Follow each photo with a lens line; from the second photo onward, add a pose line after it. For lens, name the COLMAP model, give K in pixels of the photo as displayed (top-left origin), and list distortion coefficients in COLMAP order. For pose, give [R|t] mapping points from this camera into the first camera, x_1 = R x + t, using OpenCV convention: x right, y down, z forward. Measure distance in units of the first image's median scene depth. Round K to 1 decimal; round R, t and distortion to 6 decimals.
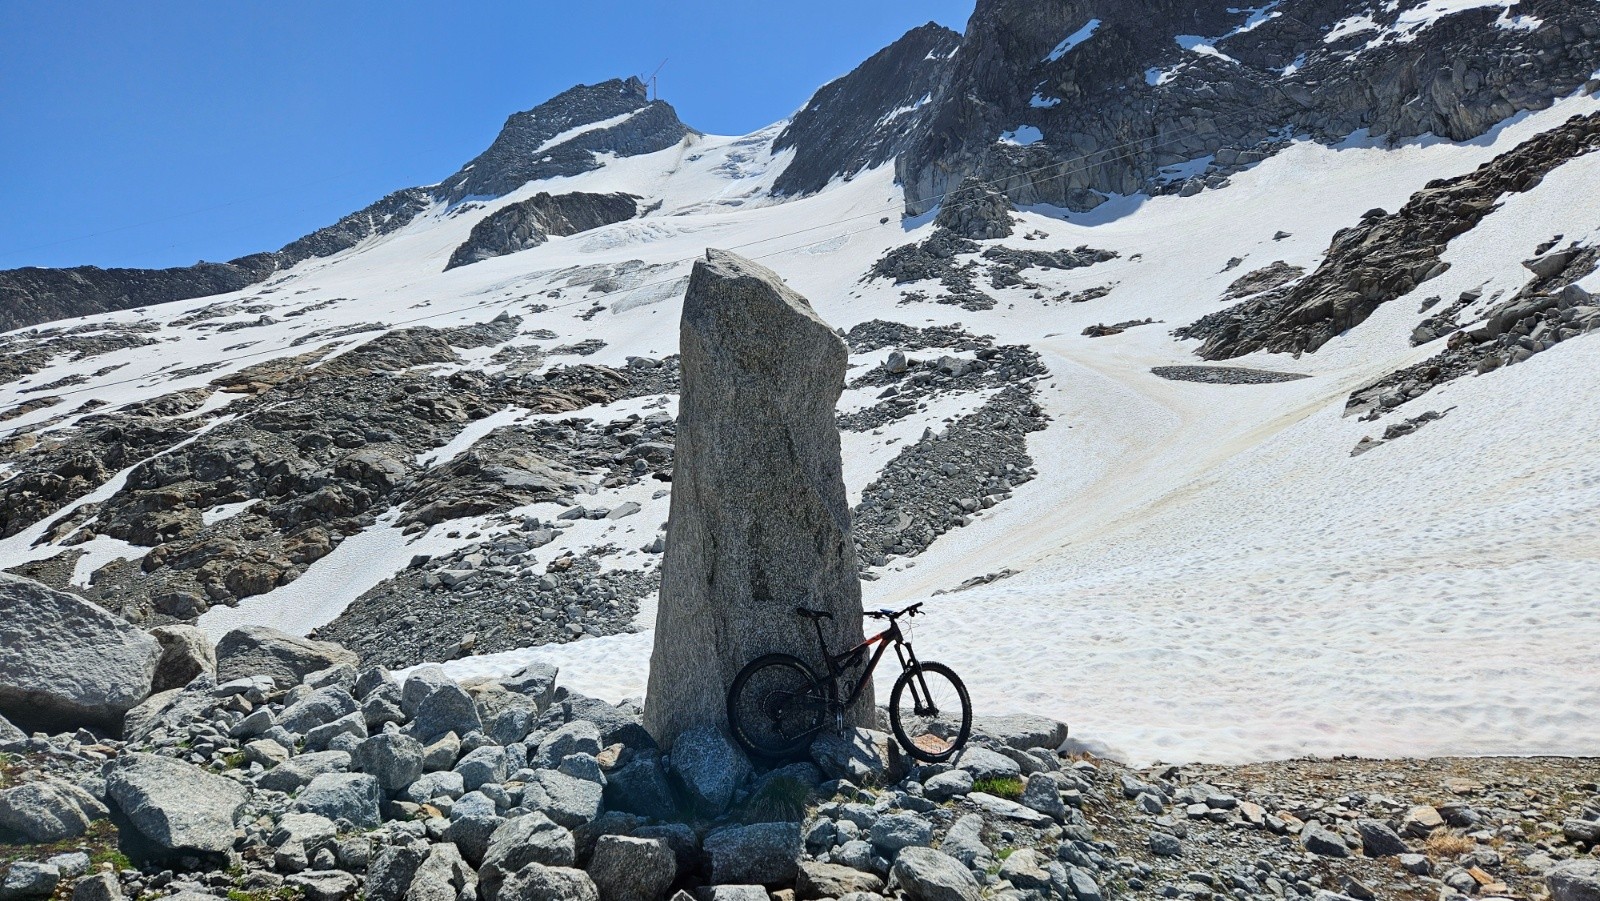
lens RADIAL K [[1054.9, 0, 788.7], [0, 1054.9, 464.7], [0, 0, 1]] dist [0.073285, -0.058153]
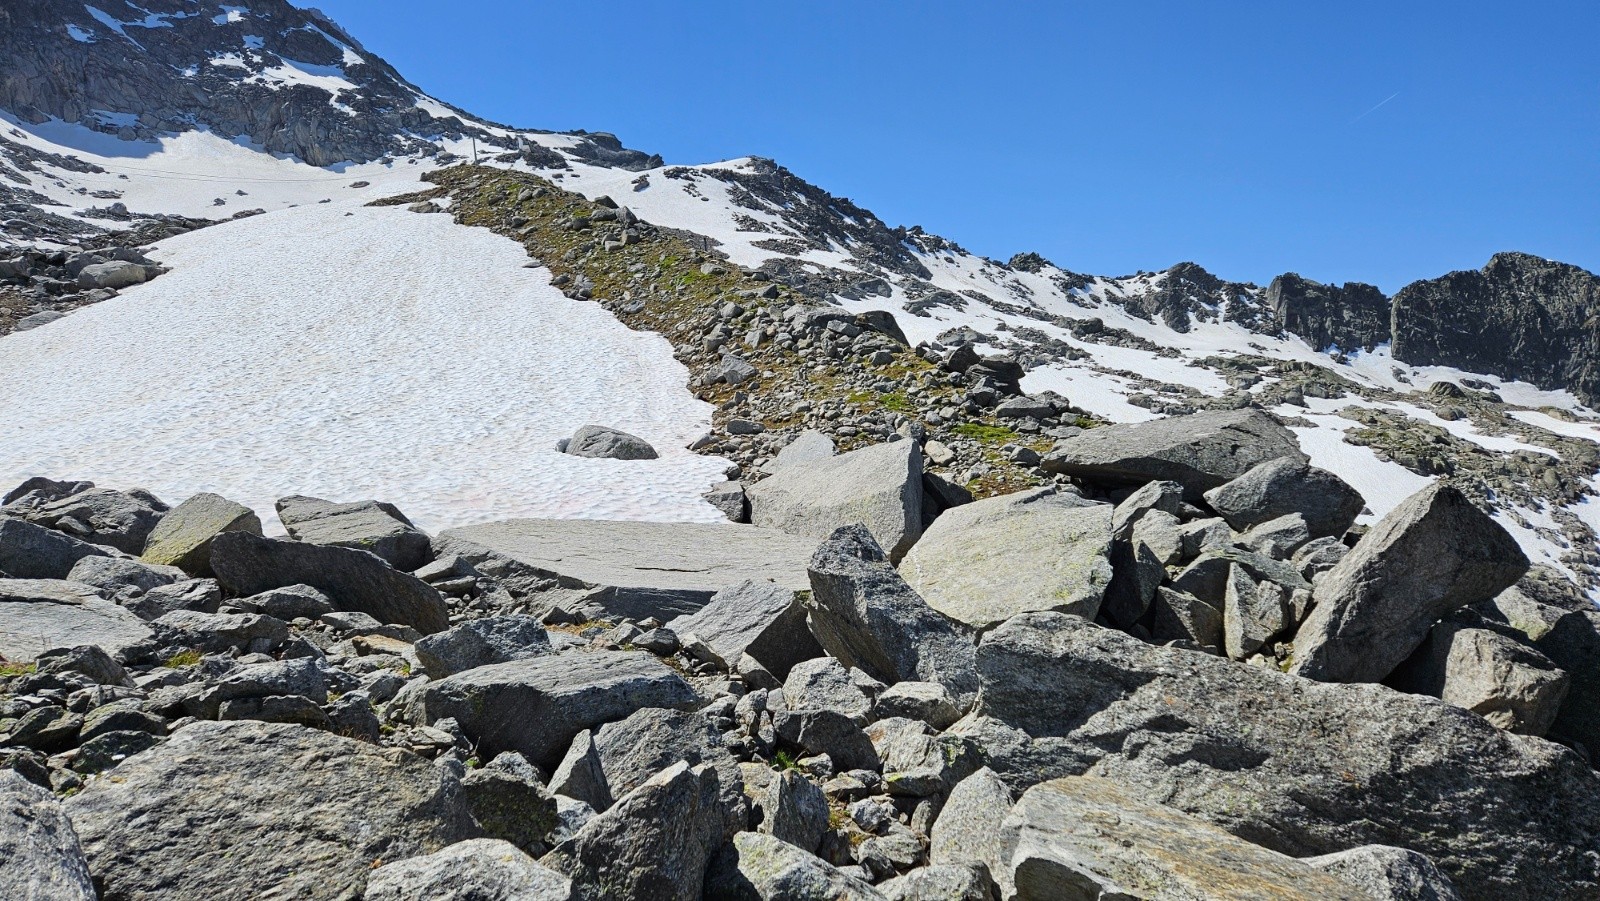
lens RADIAL K [[1054.9, 0, 798.3], [0, 1054.9, 456.2], [0, 0, 1]] dist [0.073285, -0.058153]
pose [[0.413017, 0.049618, 0.909371, -0.506339], [-0.051371, 0.998194, -0.031133, 0.149774], [-0.909273, -0.033857, 0.414820, -0.361648]]
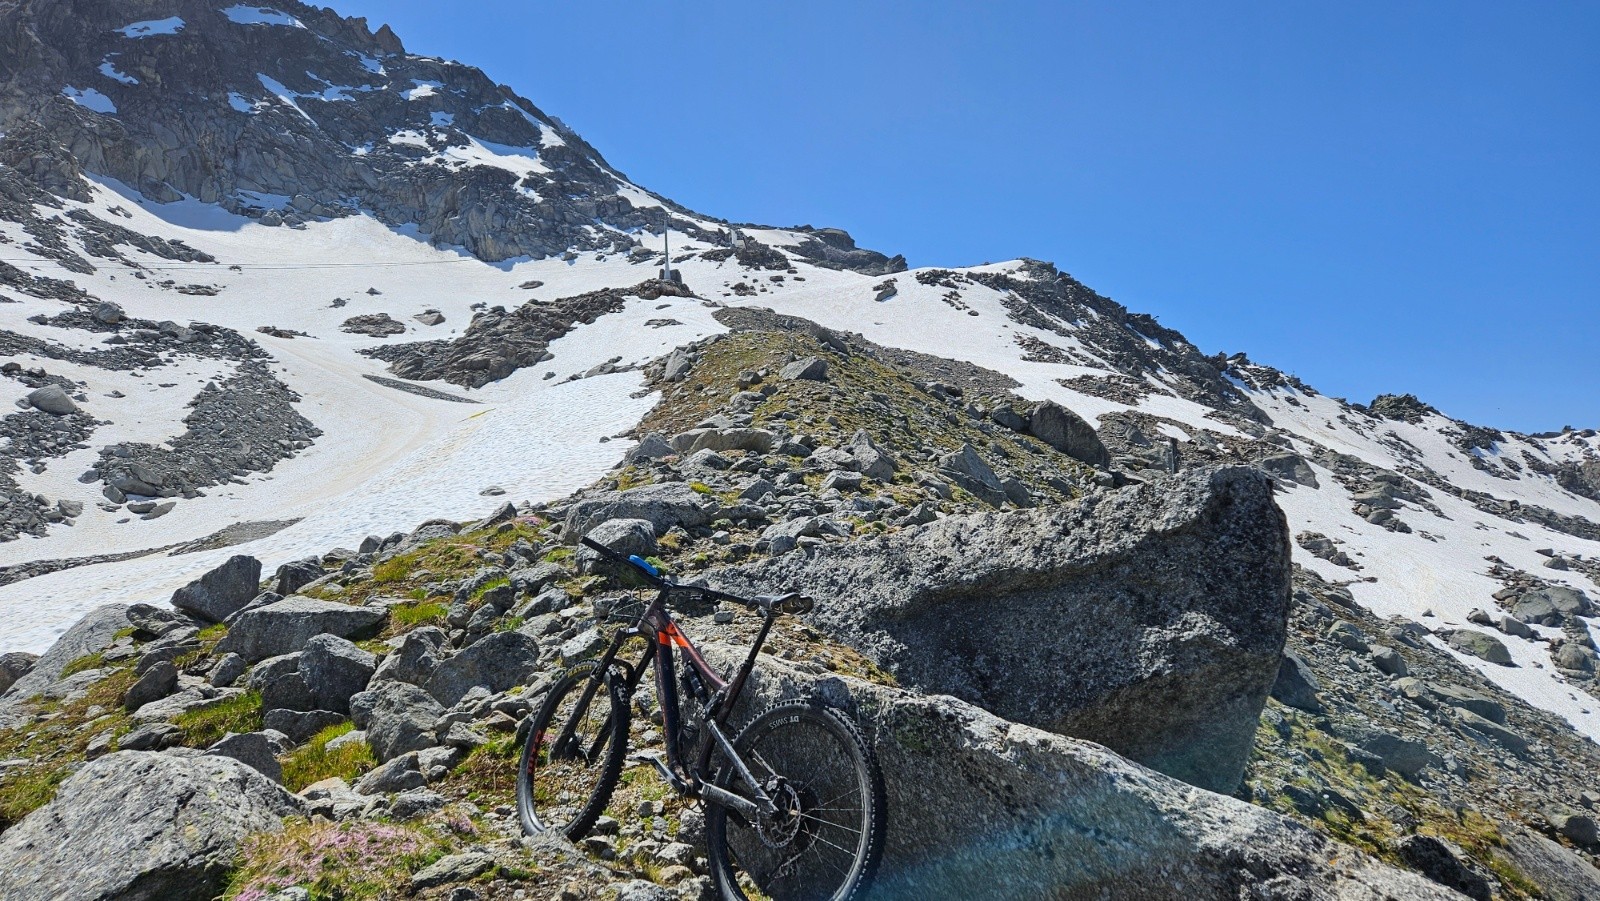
lens RADIAL K [[1054.9, 0, 808.7], [0, 1054.9, 464.2], [0, 0, 1]] dist [0.073285, -0.058153]
pose [[0.555297, 0.156969, 0.816704, -0.188026], [-0.124422, 0.986654, -0.105035, 0.040689], [-0.822292, -0.043291, 0.567417, -0.105412]]
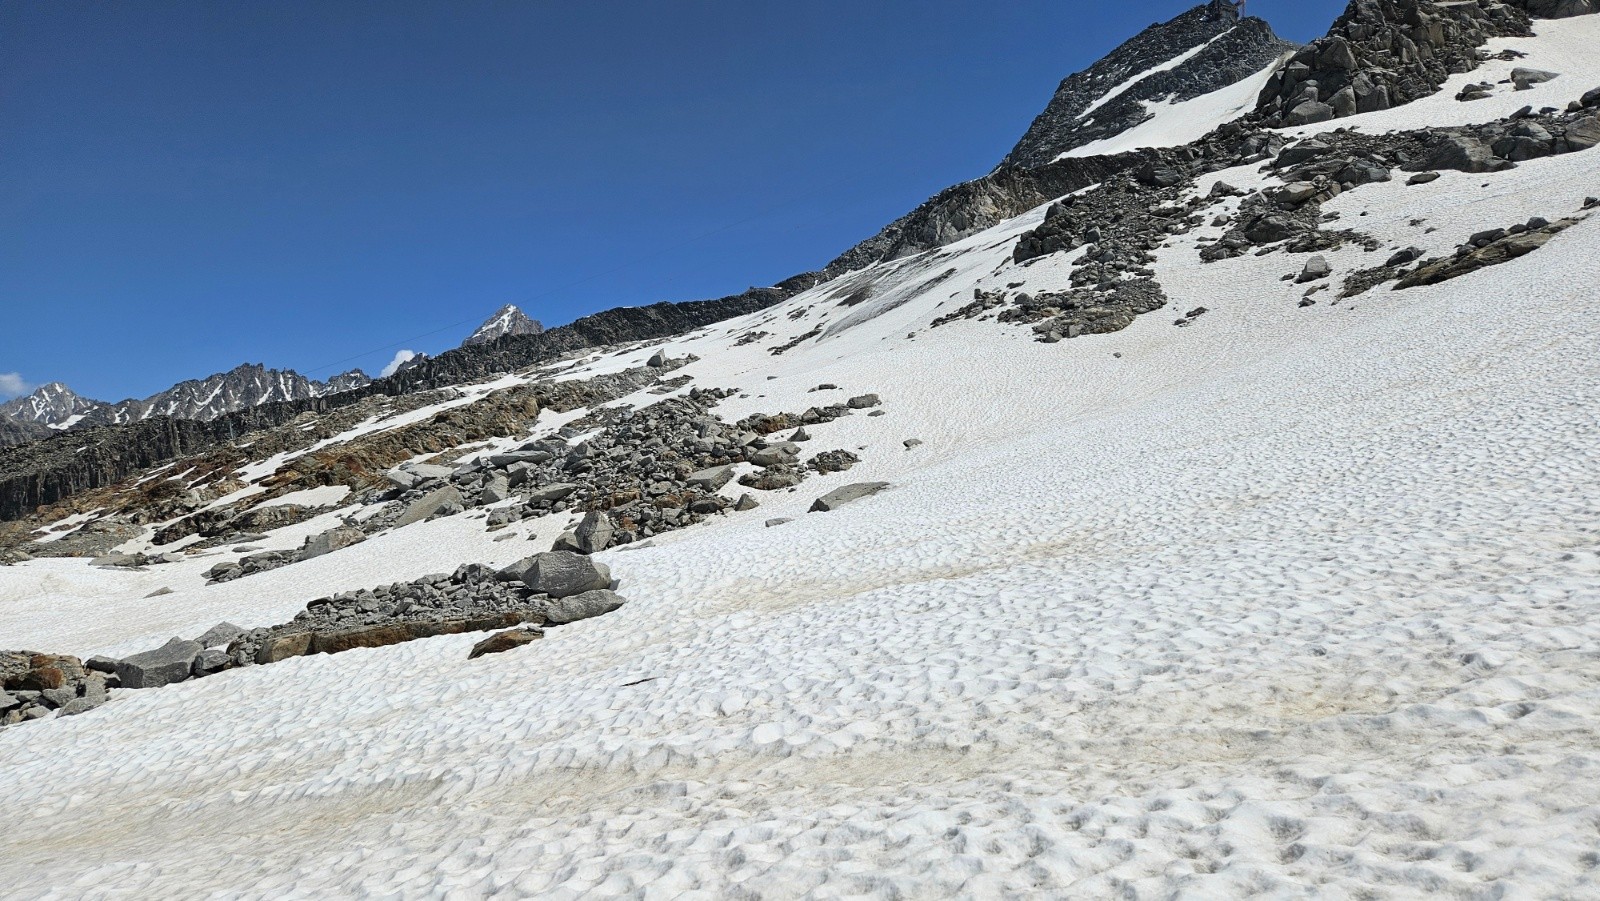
lens RADIAL K [[1054.9, 0, 786.4], [0, 1054.9, 449.8], [0, 0, 1]] dist [0.073285, -0.058153]
pose [[0.795019, 0.005203, -0.606562, 0.252529], [-0.005615, 0.999983, 0.001218, -0.088796], [0.606559, 0.002438, 0.795035, 0.546355]]
